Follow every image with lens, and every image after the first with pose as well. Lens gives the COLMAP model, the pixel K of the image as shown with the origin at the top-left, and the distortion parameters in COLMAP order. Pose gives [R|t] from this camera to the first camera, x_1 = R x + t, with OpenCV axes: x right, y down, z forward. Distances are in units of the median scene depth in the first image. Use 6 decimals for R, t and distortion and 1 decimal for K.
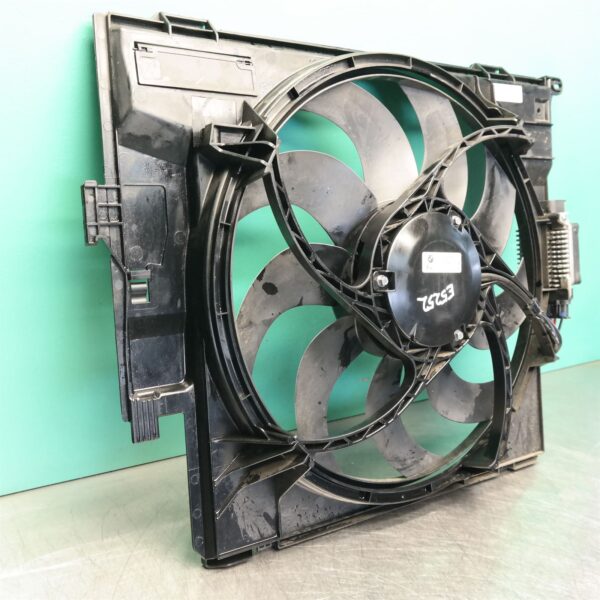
lens RADIAL K [[721.9, 0, 300.0], [0, 721.9, 300.0], [0, 0, 1]] dist [0.009345, -0.003660]
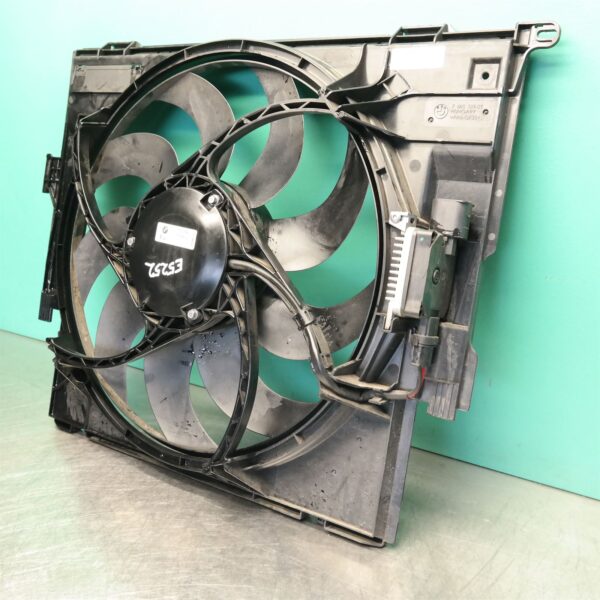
lens RADIAL K [[721.9, 0, 300.0], [0, 721.9, 300.0], [0, 0, 1]] dist [0.009345, -0.003660]
pose [[0.354775, 0.164286, -0.920405, 1.218921], [-0.224207, 0.970665, 0.086835, -0.091744], [0.907671, 0.175555, 0.381202, 0.780215]]
